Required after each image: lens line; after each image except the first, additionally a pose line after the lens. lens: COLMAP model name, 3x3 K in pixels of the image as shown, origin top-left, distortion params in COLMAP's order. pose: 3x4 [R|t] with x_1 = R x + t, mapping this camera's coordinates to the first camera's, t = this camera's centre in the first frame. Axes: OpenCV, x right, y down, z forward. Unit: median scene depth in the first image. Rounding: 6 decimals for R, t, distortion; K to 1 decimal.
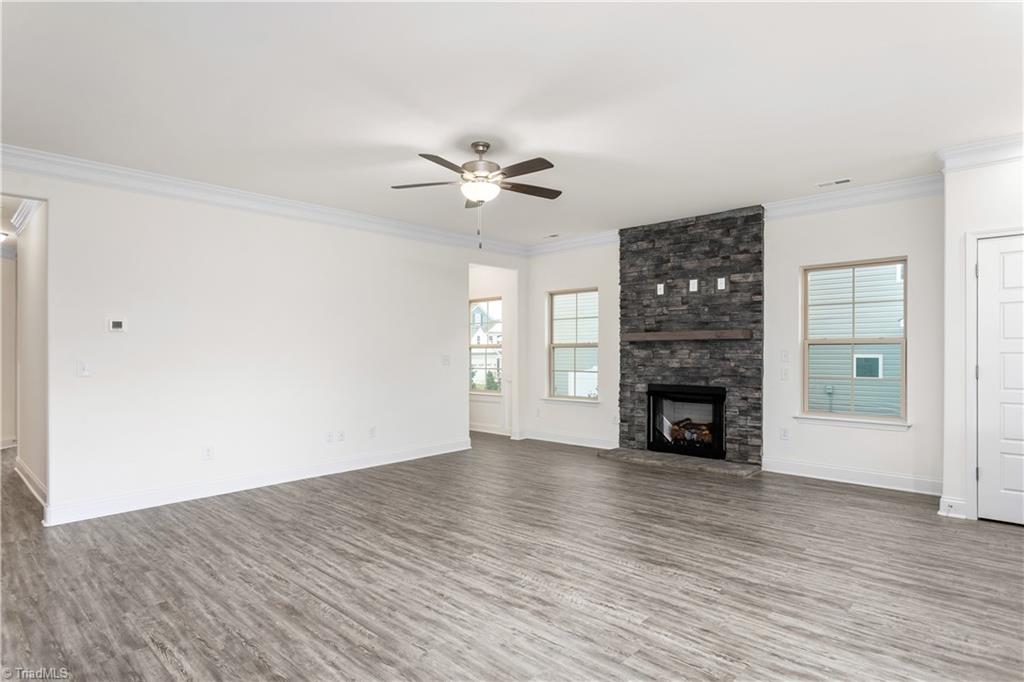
lens RADIAL K [[549.2, 0, 512.0], [0, 549.2, 341.0], [0, 0, 1]] dist [-0.003806, 0.000824]
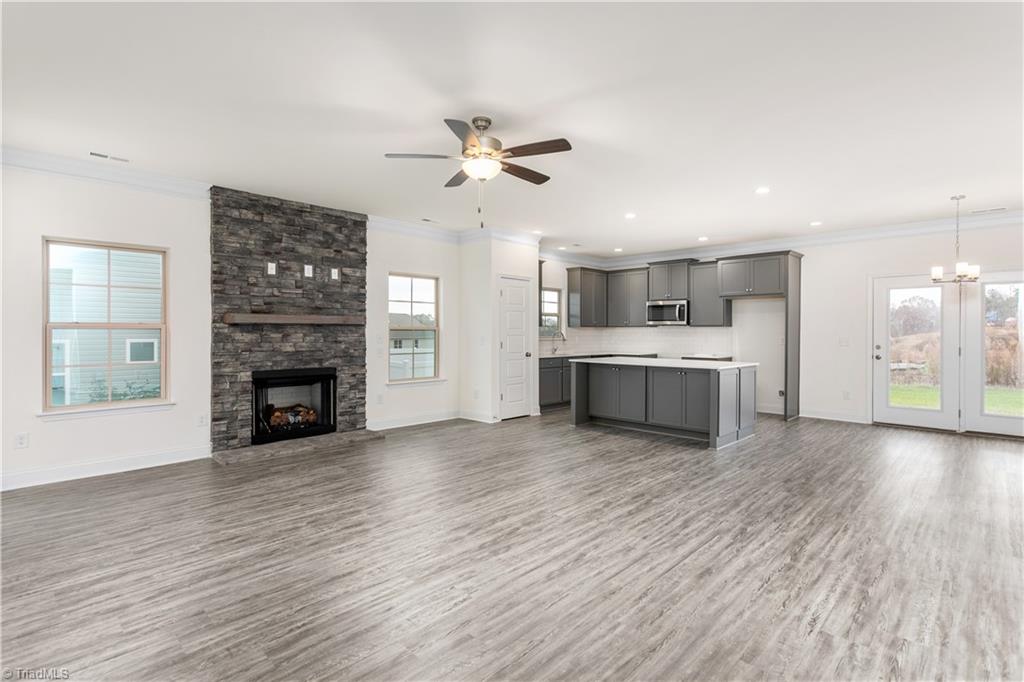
lens RADIAL K [[510.9, 0, 512.7], [0, 510.9, 333.3], [0, 0, 1]] dist [-0.003003, 0.000989]
pose [[0.001534, 0.004518, 0.999989, -0.650907], [-0.016218, 0.999858, -0.004492, 0.014264], [-0.999867, -0.016211, 0.001607, 0.640626]]
